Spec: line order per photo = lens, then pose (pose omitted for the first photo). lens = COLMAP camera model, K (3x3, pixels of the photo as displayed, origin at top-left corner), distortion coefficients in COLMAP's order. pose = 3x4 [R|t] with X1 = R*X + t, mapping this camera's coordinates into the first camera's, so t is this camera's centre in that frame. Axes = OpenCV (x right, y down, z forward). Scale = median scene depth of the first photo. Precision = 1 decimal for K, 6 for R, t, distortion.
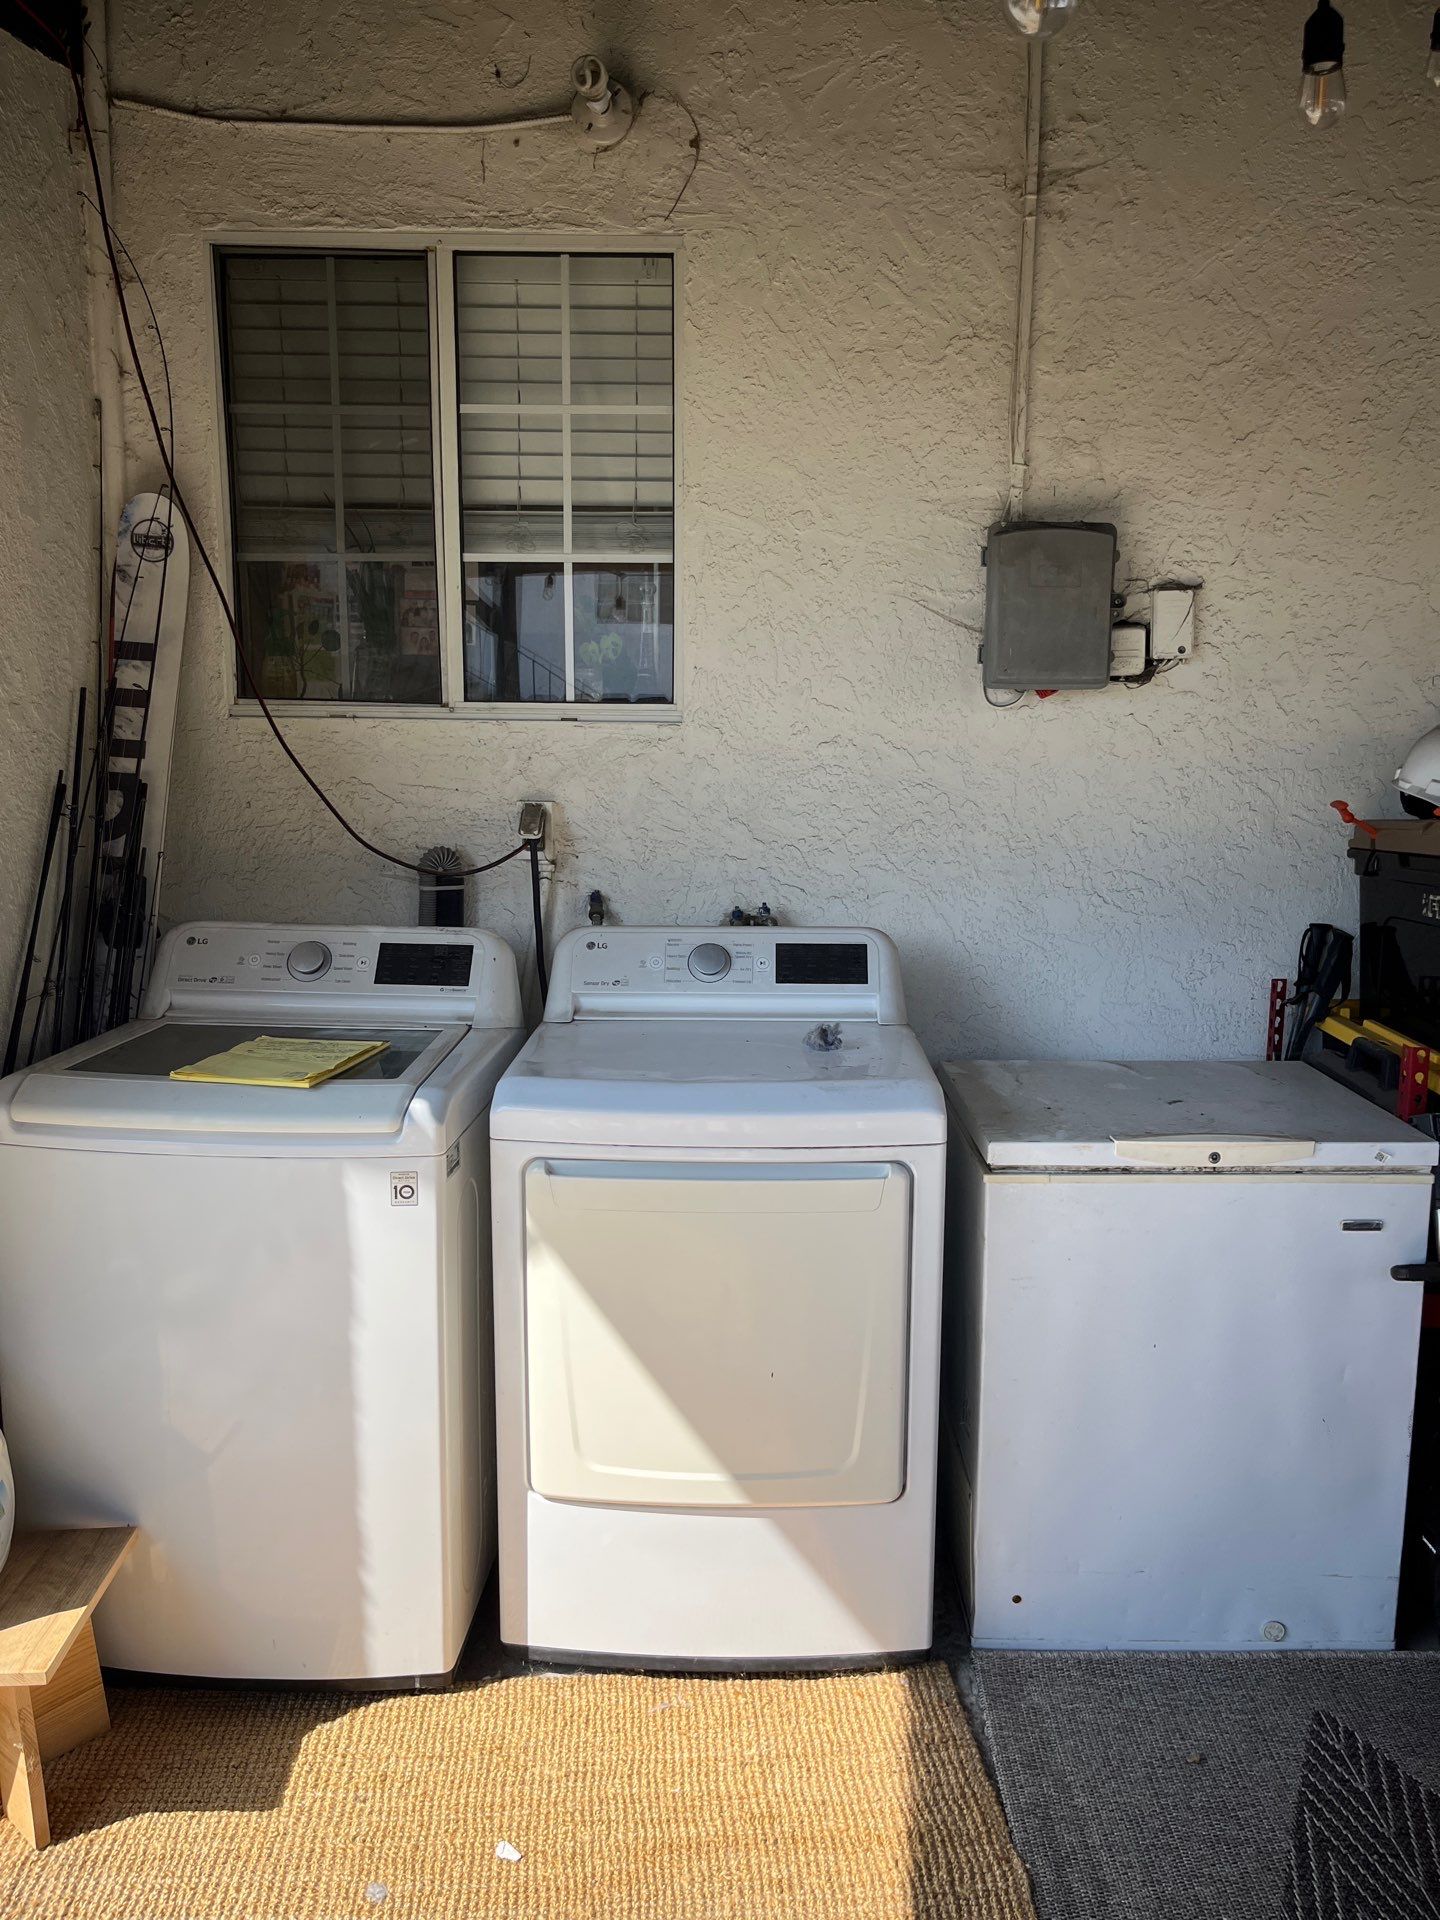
lens RADIAL K [[1452.9, 0, 681.5], [0, 1452.9, 991.5], [0, 0, 1]] dist [0.052277, -0.081102]
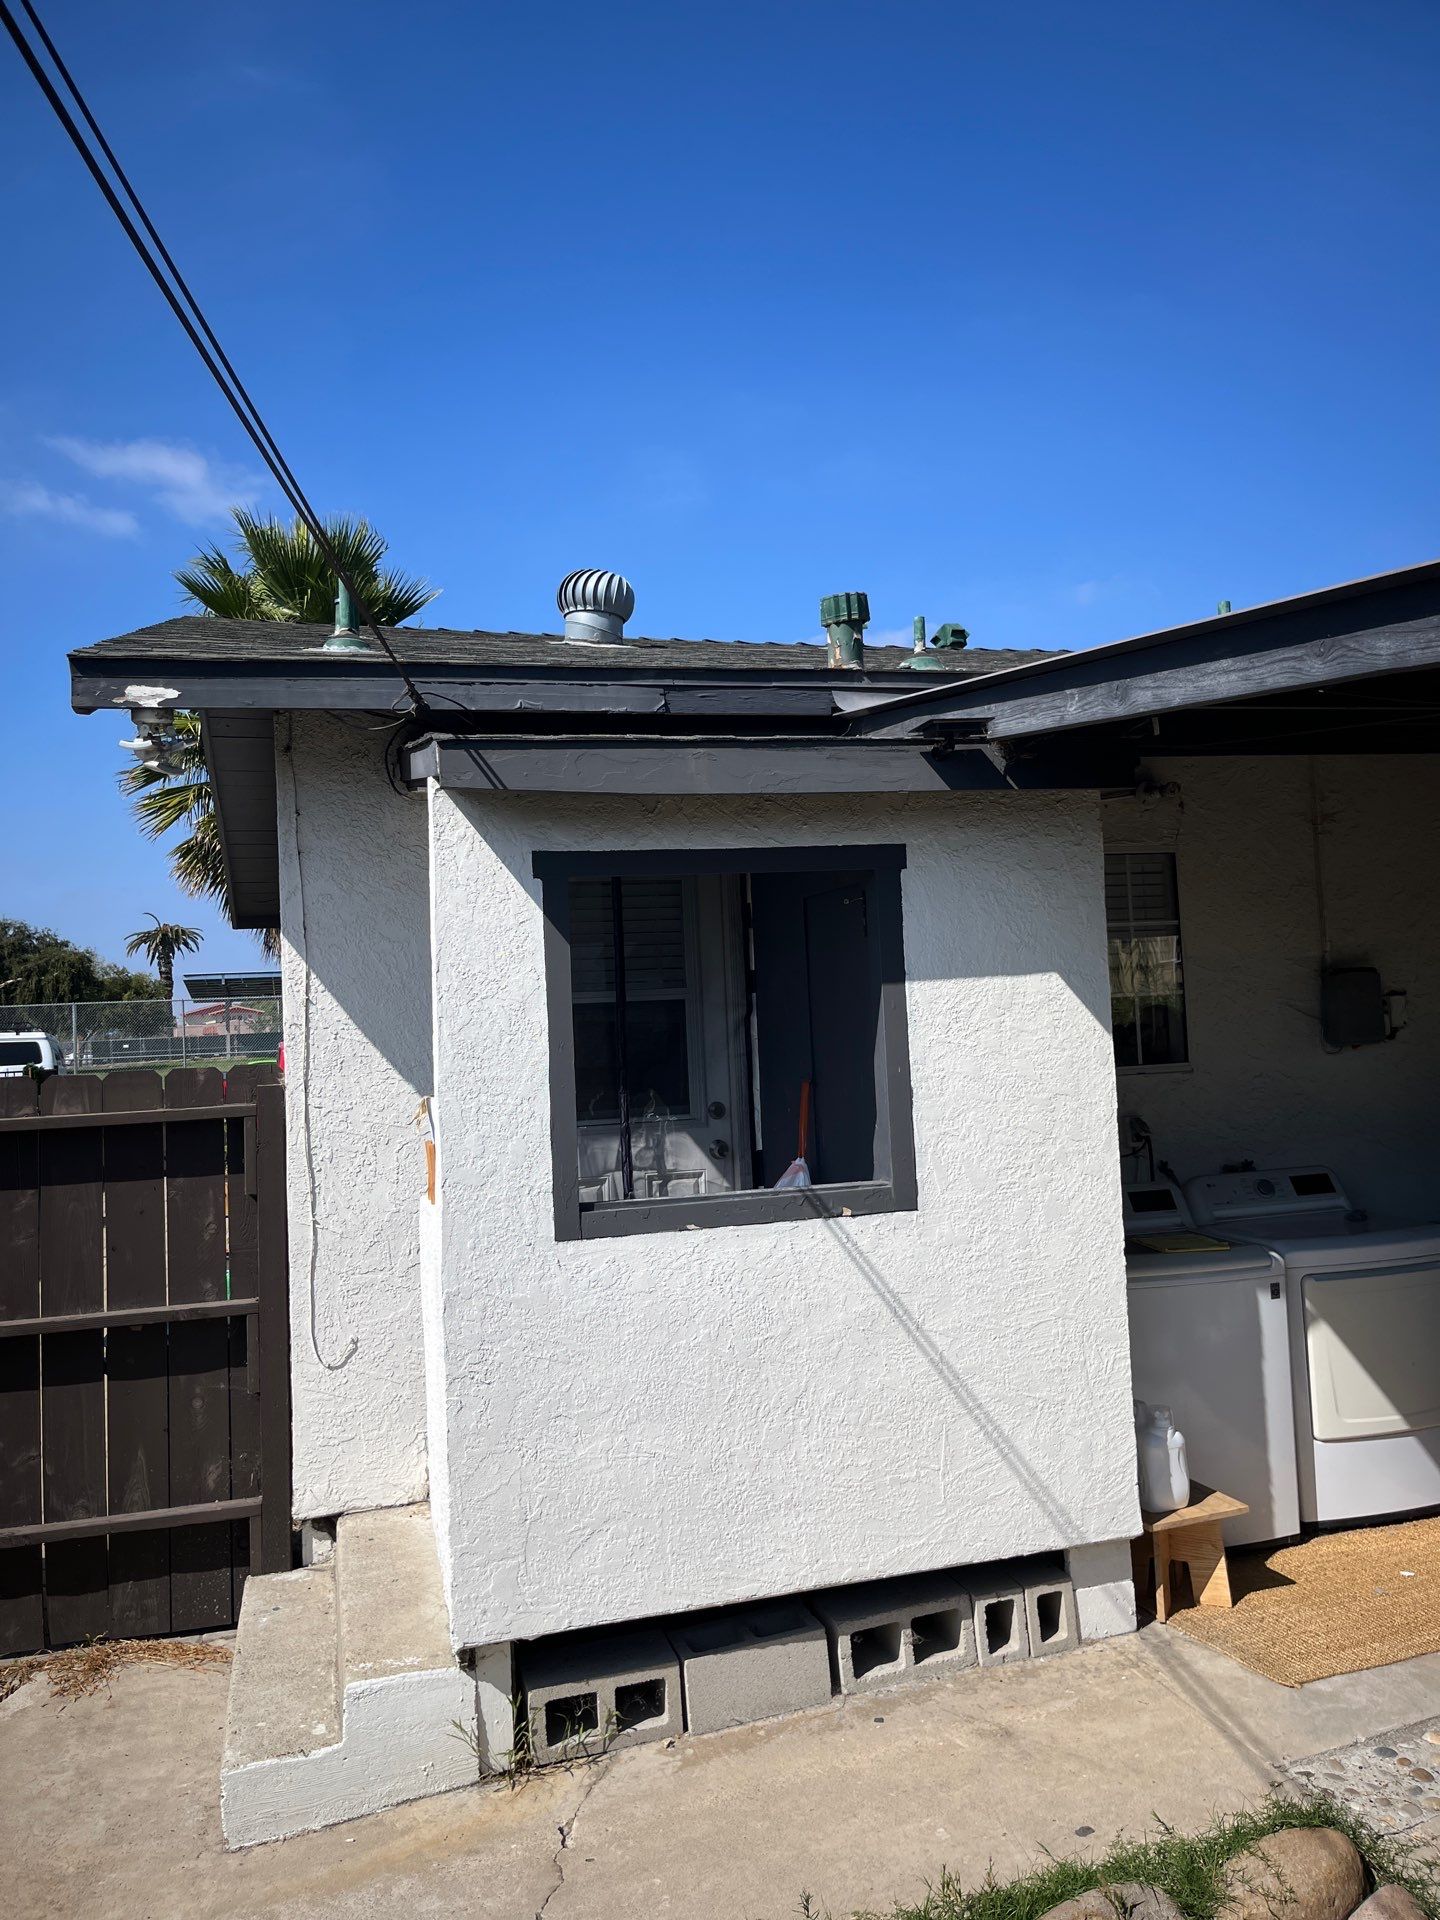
lens RADIAL K [[1452.9, 0, 704.0], [0, 1452.9, 947.0], [0, 0, 1]] dist [0.052277, -0.081102]
pose [[0.965298, -0.043170, 0.257556, -1.193456], [0.100665, 0.971535, -0.214443, 0.010020], [-0.240968, 0.232929, 0.942167, -0.778480]]
